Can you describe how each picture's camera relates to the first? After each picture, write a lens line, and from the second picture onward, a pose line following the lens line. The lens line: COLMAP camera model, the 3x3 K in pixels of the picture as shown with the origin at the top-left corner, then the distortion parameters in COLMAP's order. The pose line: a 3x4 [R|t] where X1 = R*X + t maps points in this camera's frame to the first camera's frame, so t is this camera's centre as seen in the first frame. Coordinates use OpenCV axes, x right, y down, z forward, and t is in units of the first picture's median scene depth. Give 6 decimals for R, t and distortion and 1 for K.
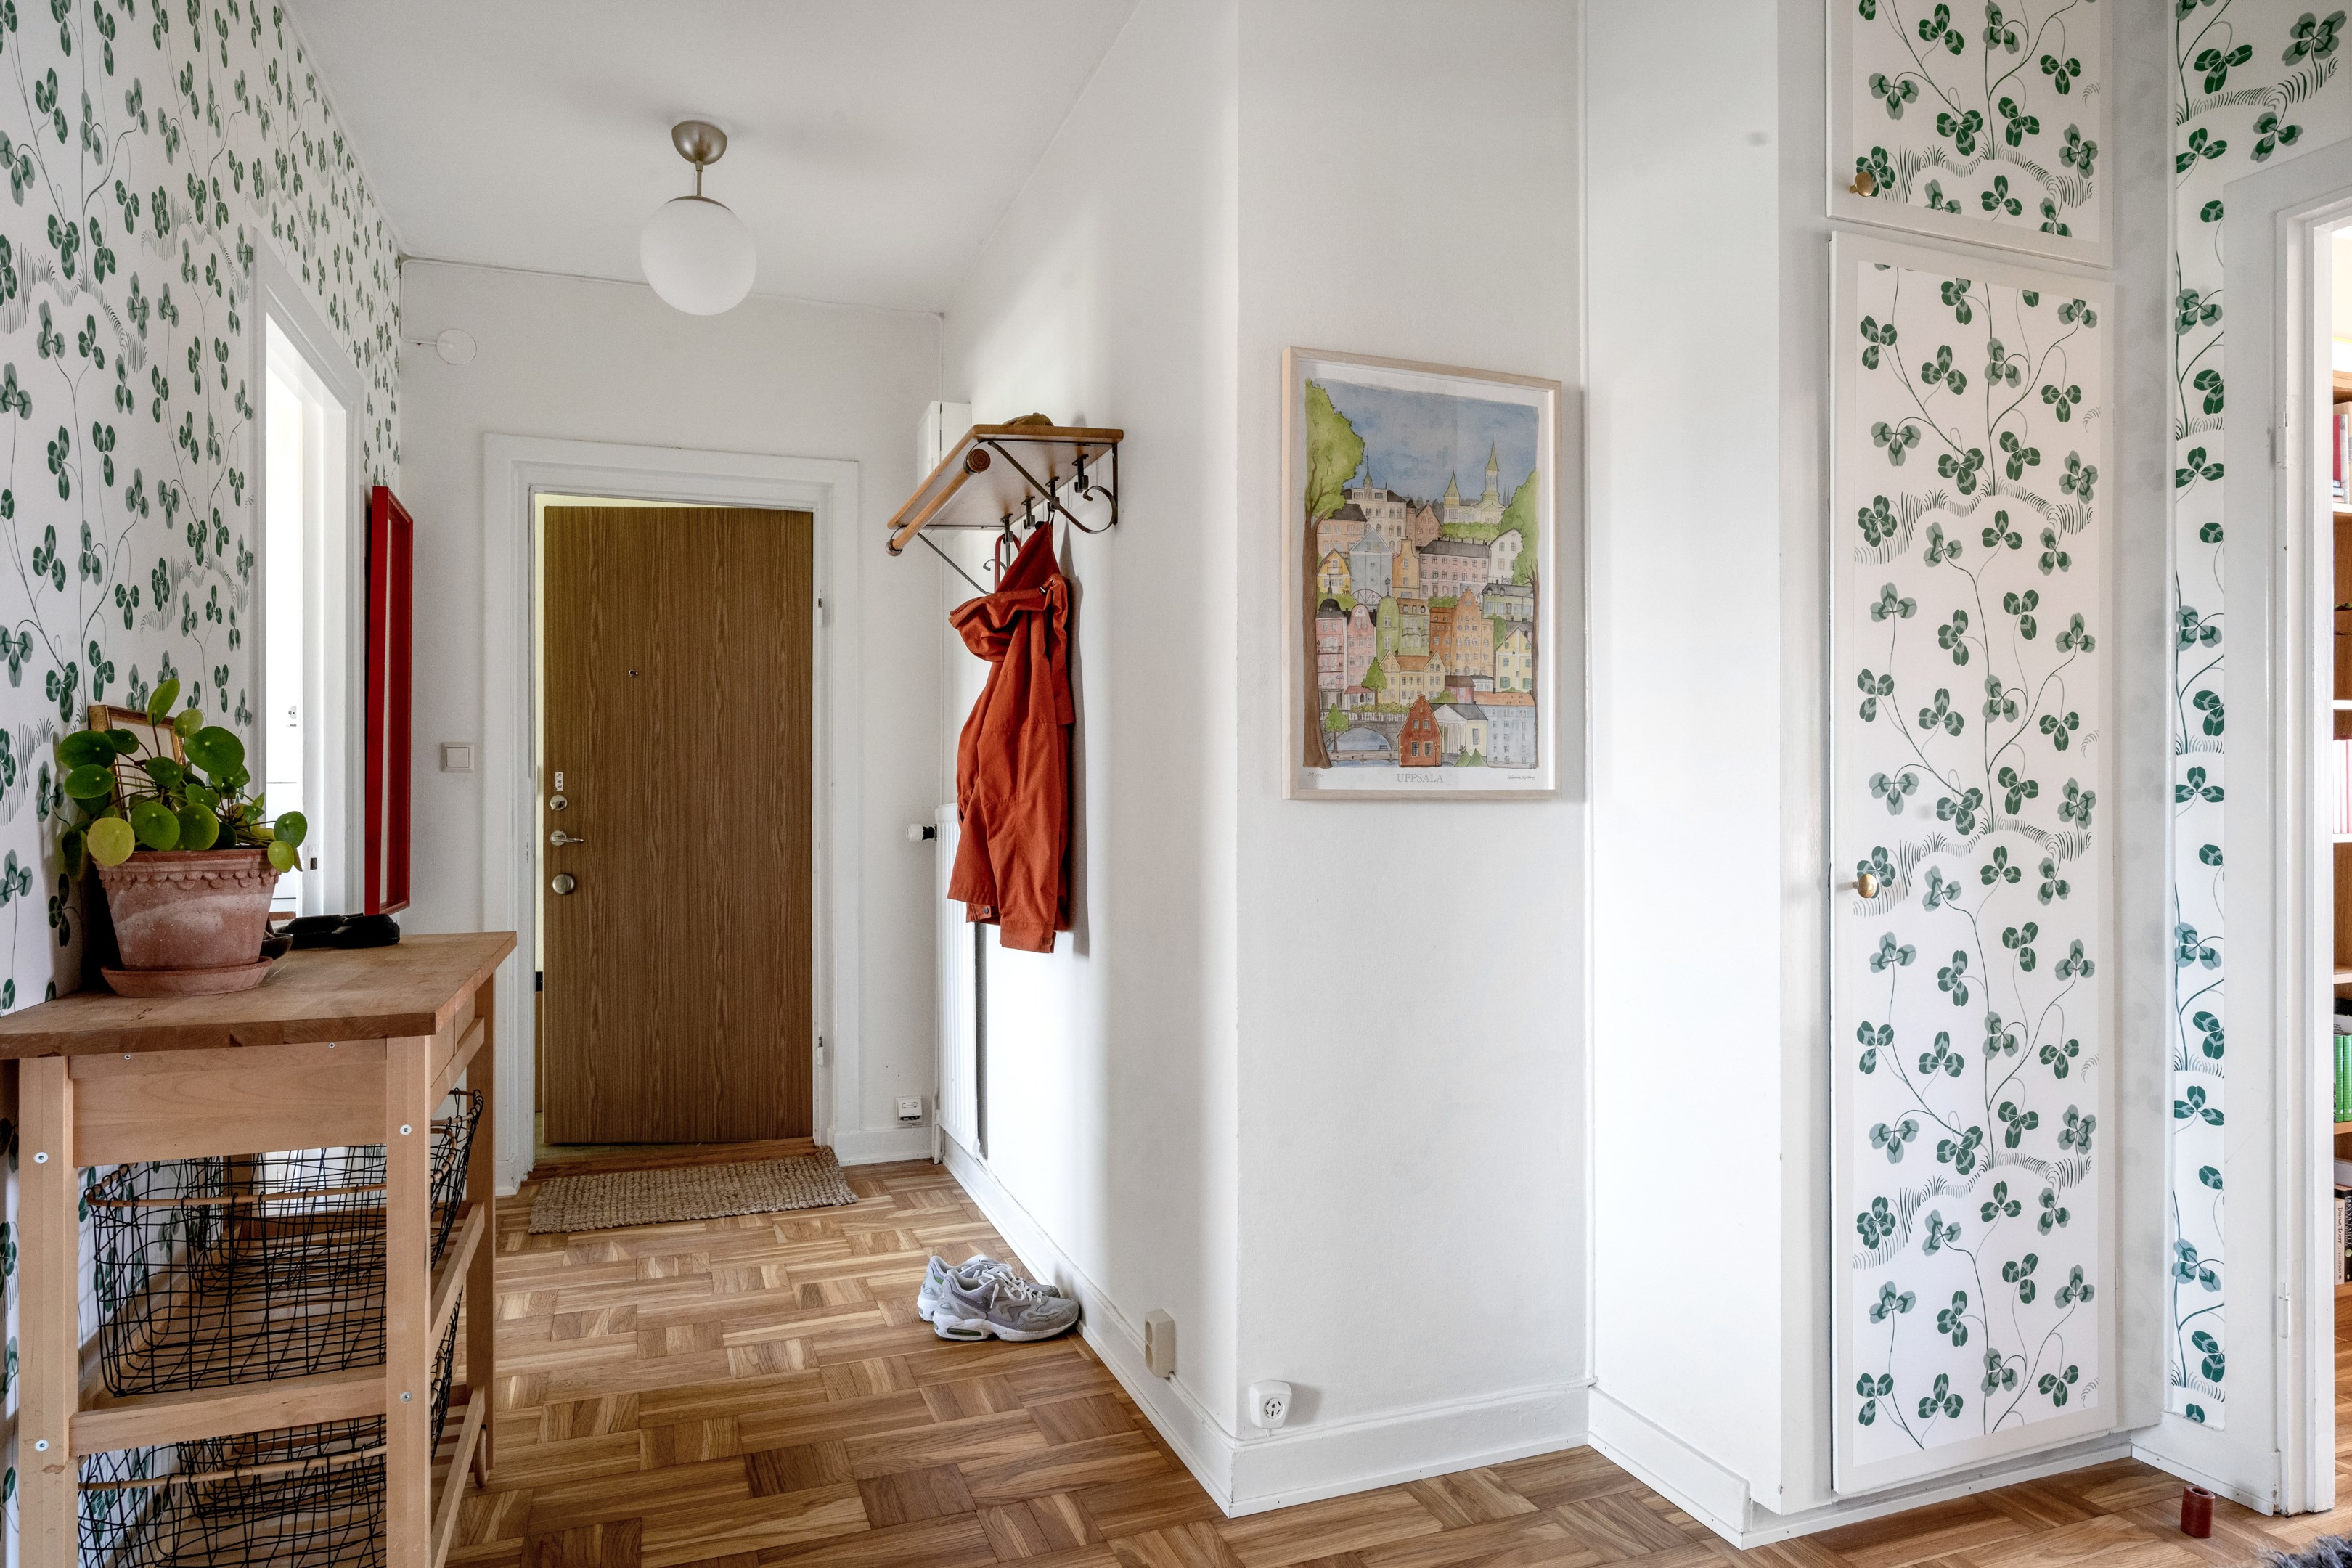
lens RADIAL K [[1425.4, 0, 1170.4], [0, 1425.4, 789.2], [0, 0, 1]] dist [0.001760, 0.000413]
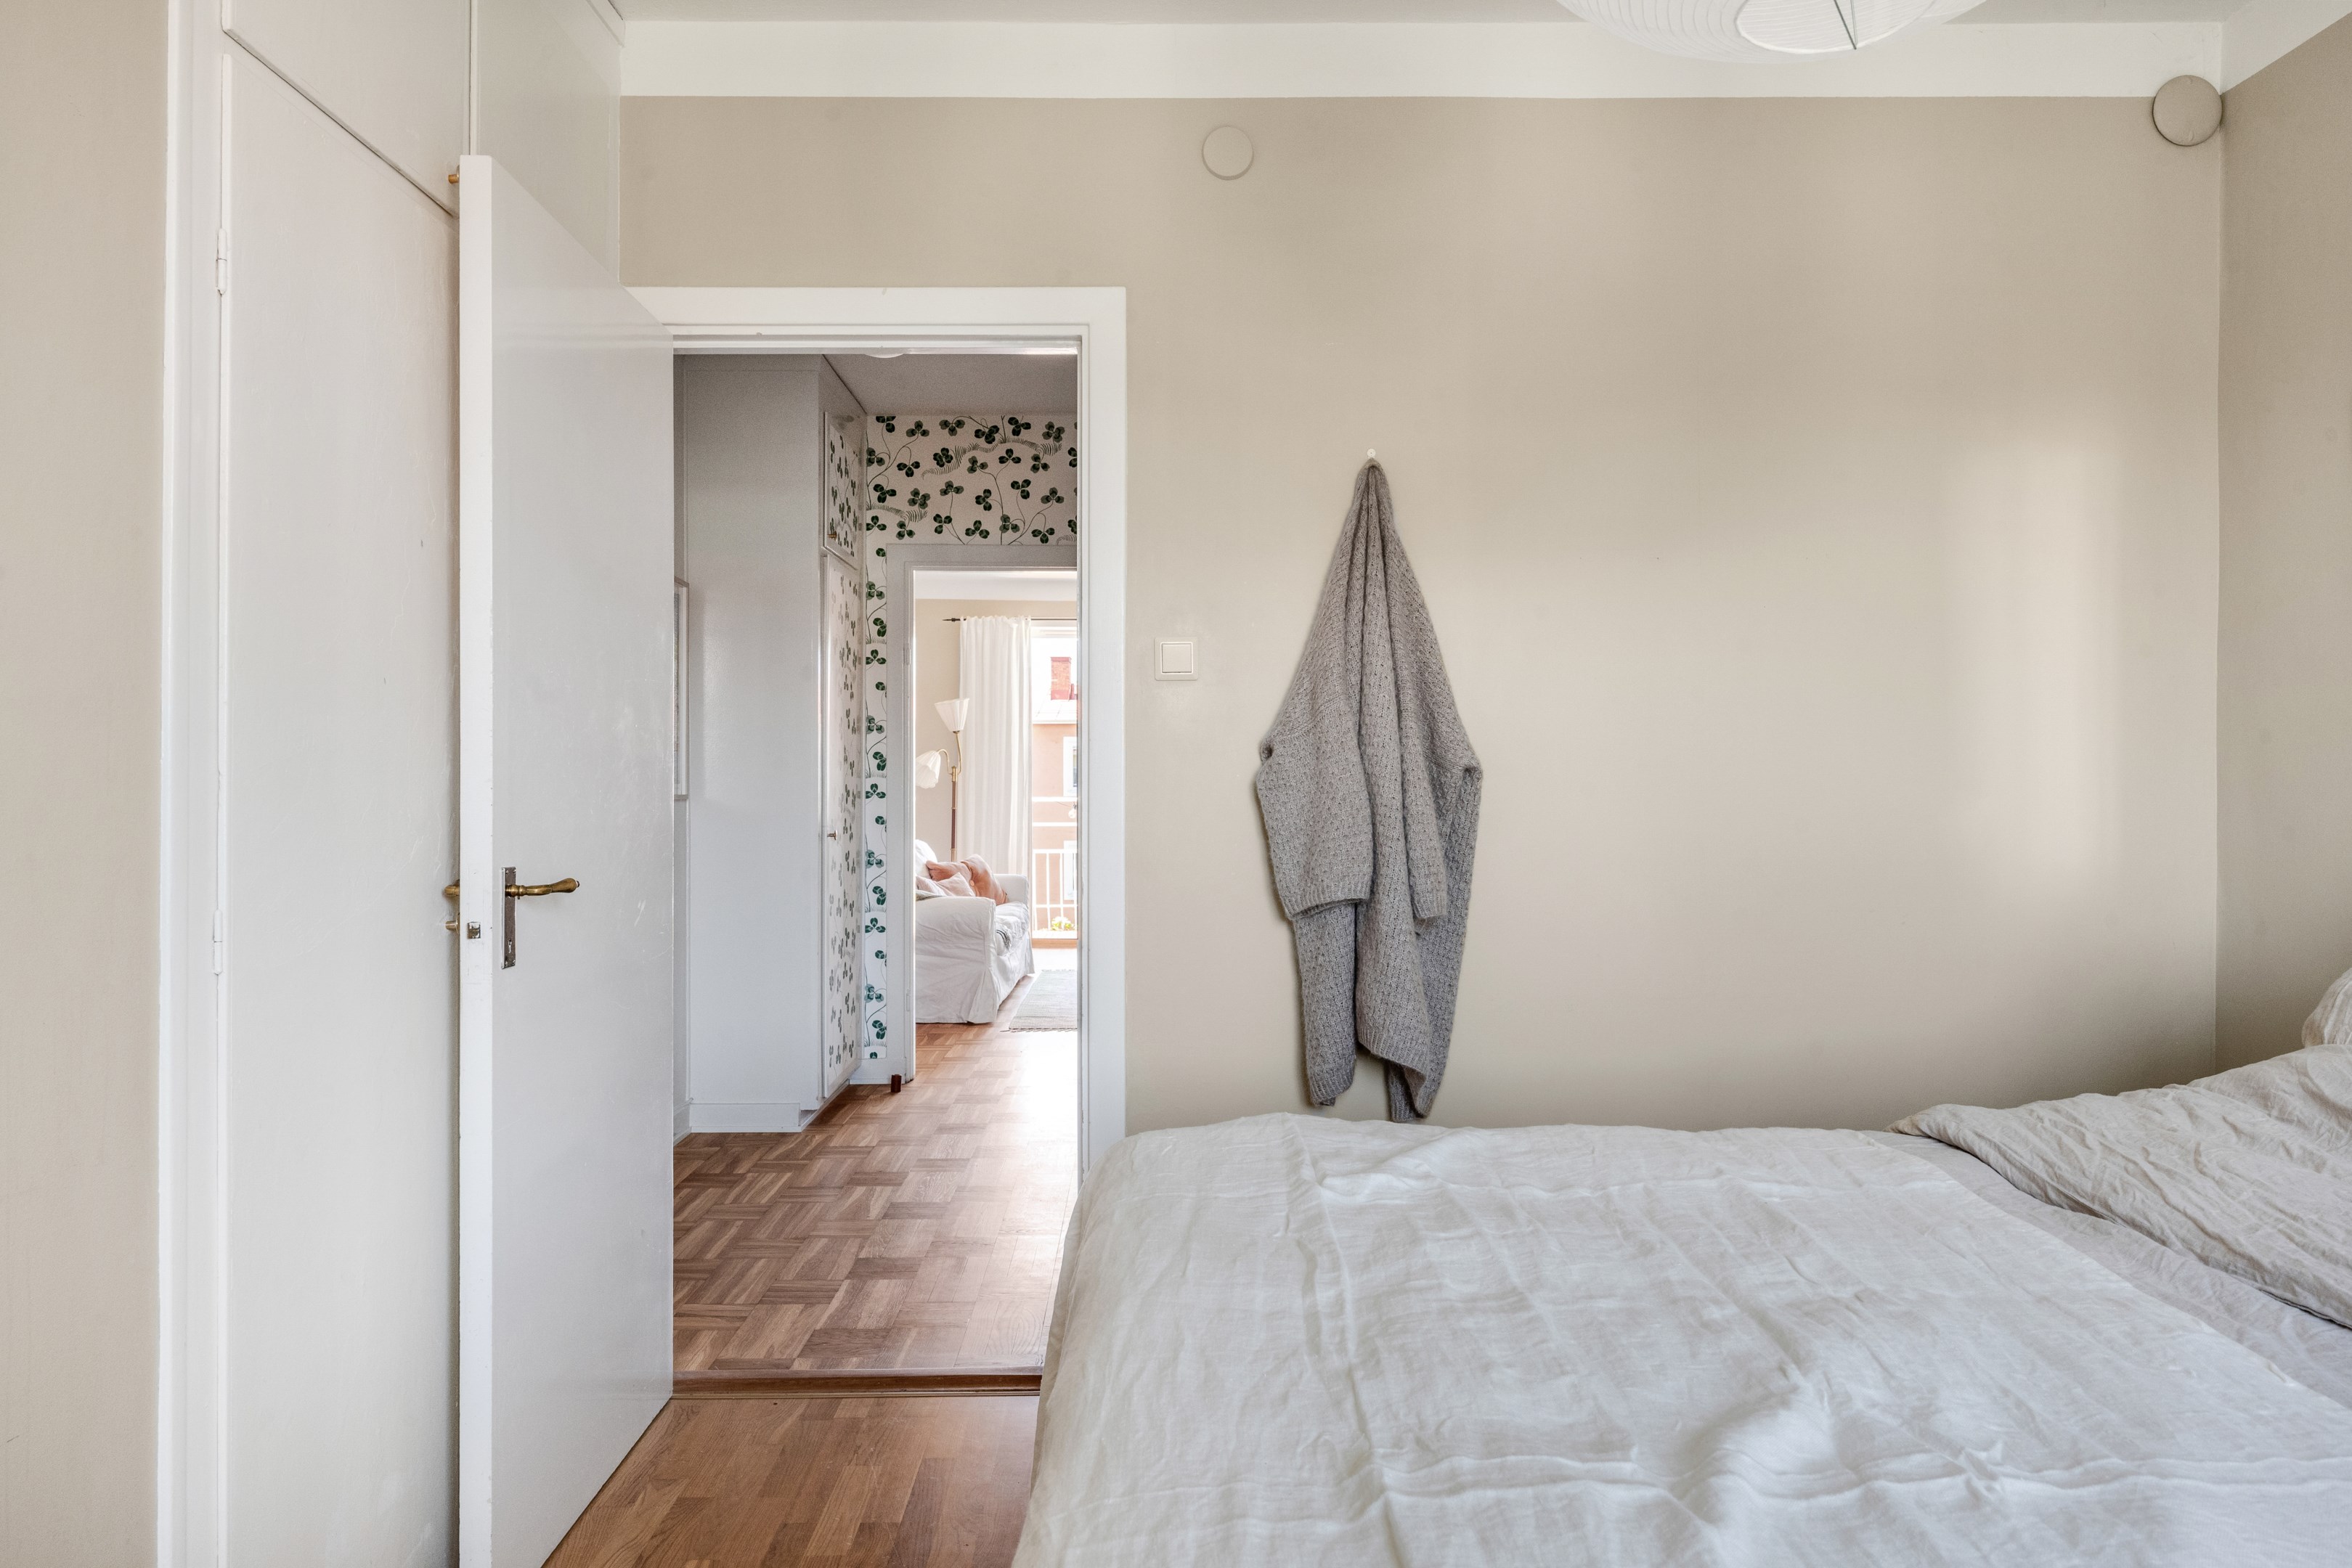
lens RADIAL K [[1756.7, 0, 1191.7], [0, 1756.7, 783.3], [0, 0, 1]] dist [-0.002223, -0.003893]
pose [[0.321338, 0.001037, 0.946964, -1.871741], [-0.001322, 0.999999, -0.000646, -0.014788], [-0.946964, -0.001044, 0.321339, -0.438751]]
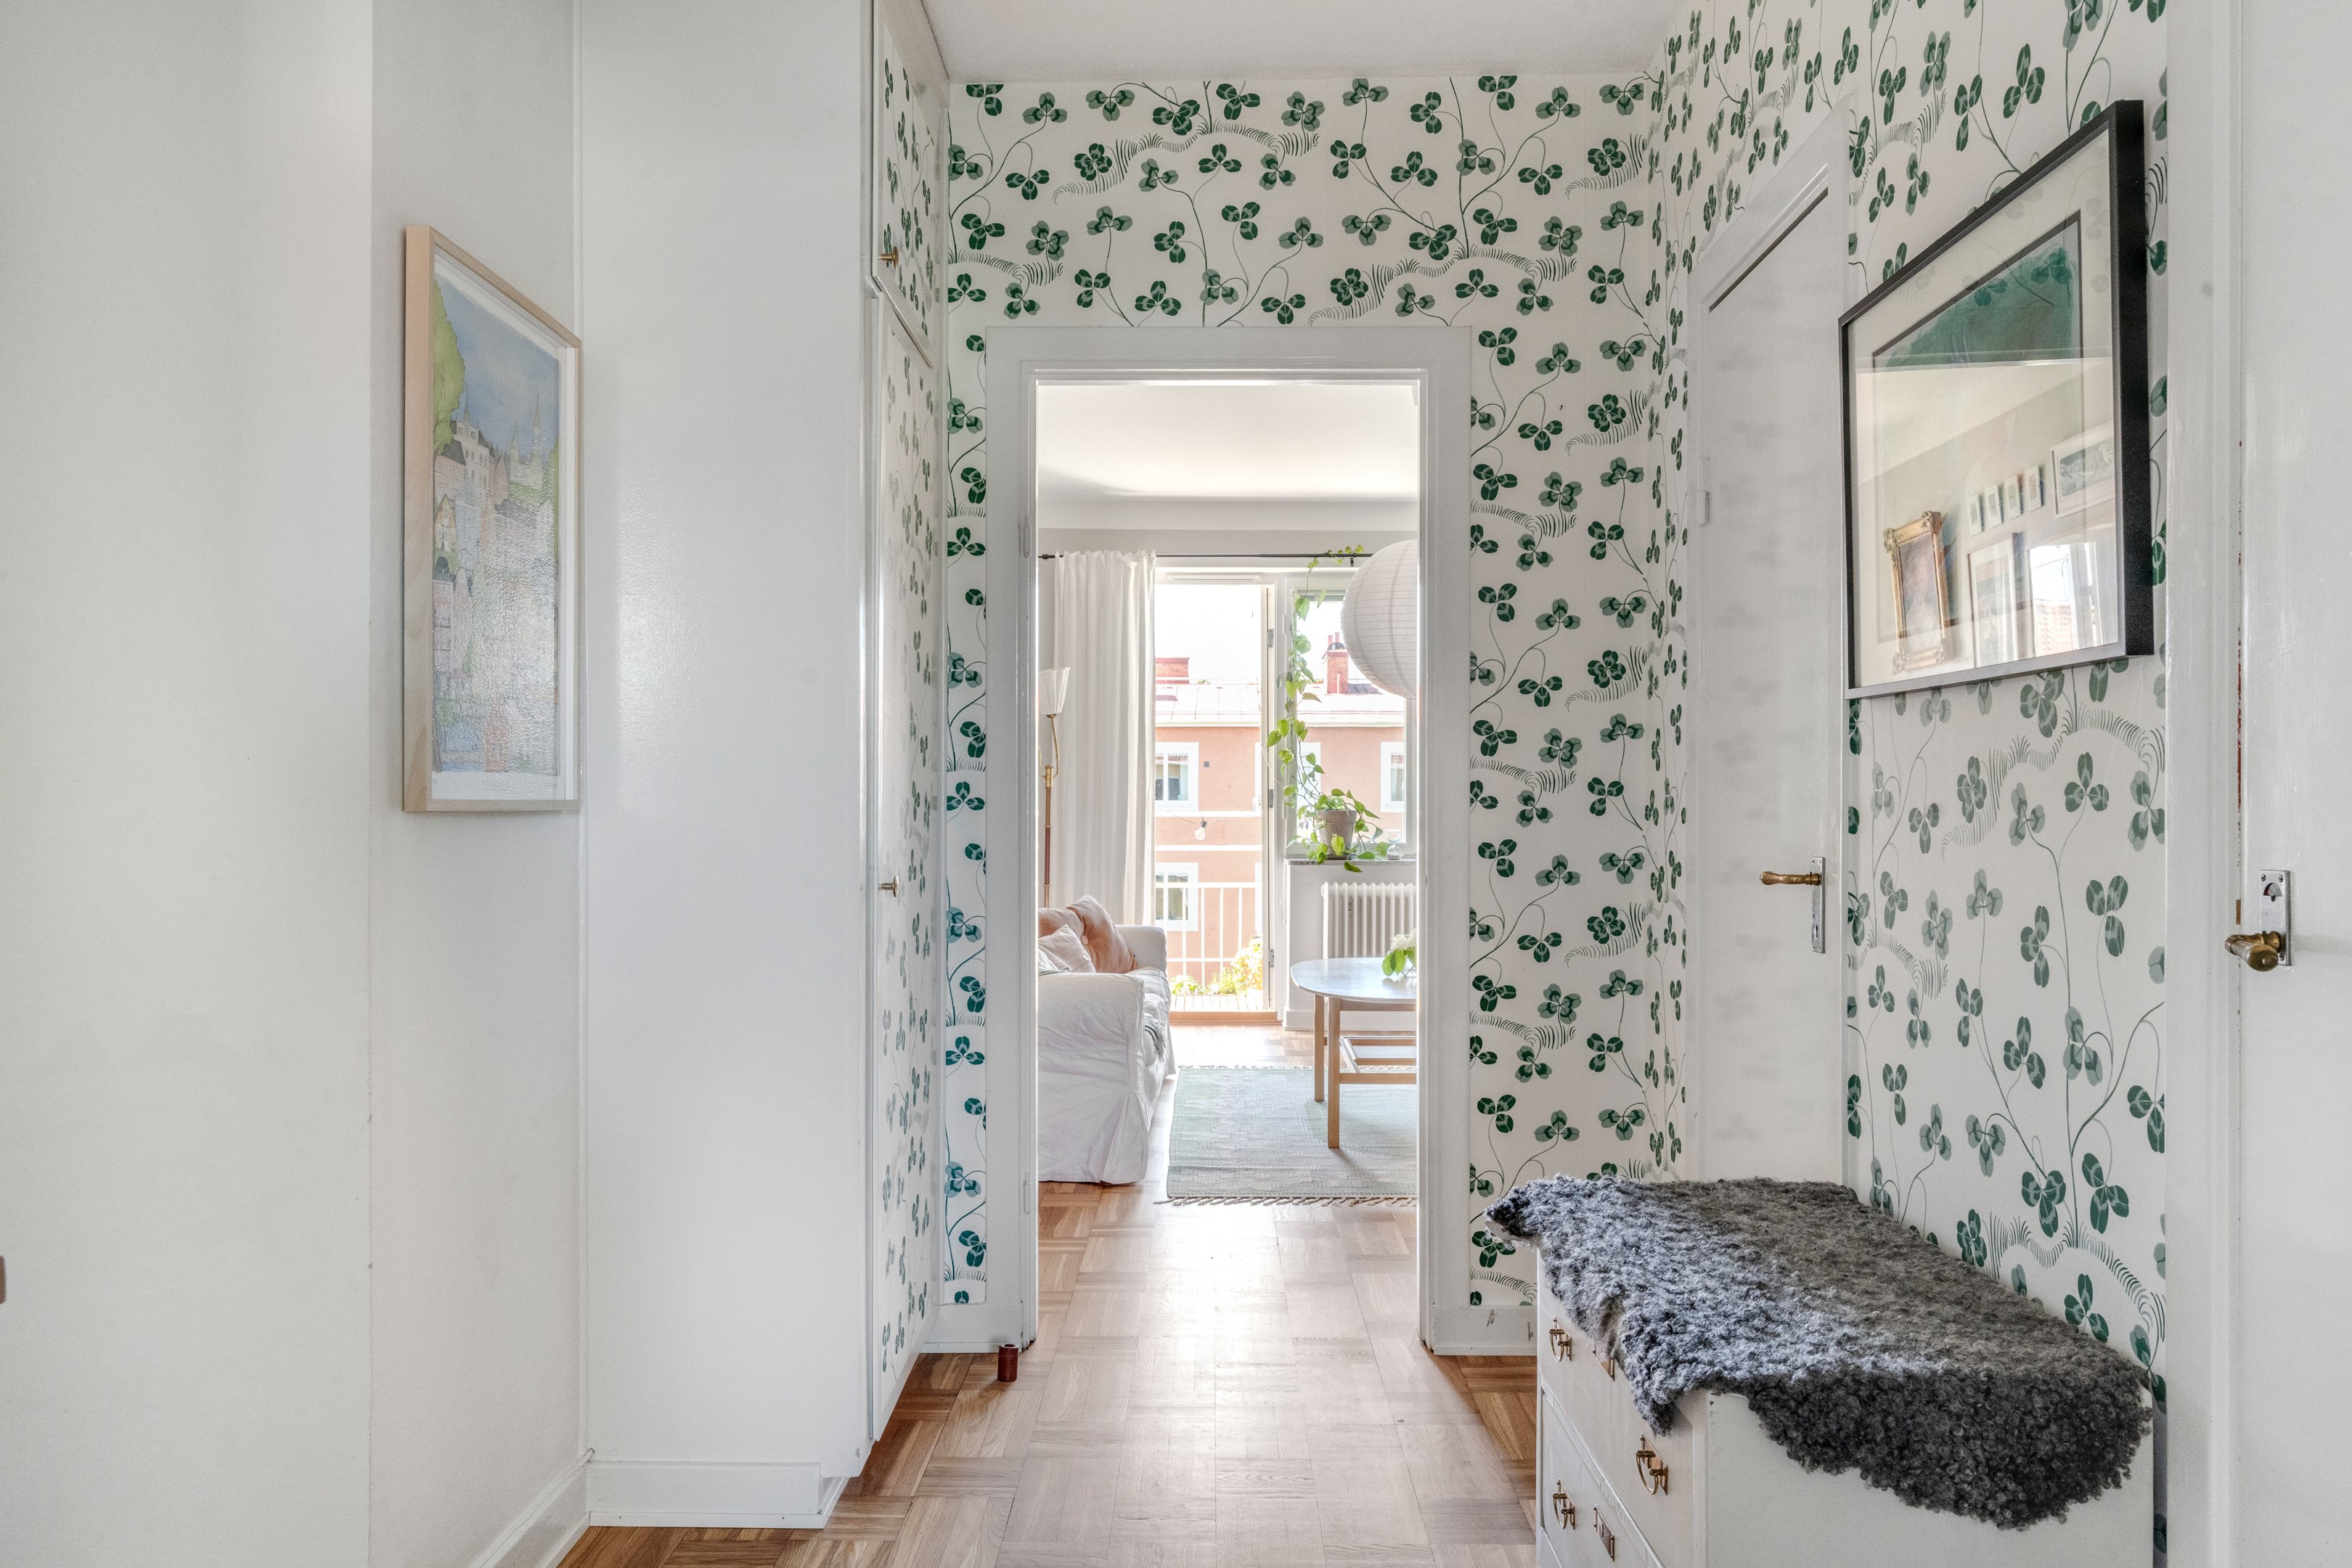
lens RADIAL K [[1757.0, 0, 1157.6], [0, 1757.0, 802.1], [0, 0, 1]] dist [-0.002223, -0.003893]
pose [[0.353897, -0.000784, 0.935284, -0.659843], [-0.001500, 0.999998, 0.001406, -0.000328], [-0.935283, -0.001900, 0.353895, 0.292264]]
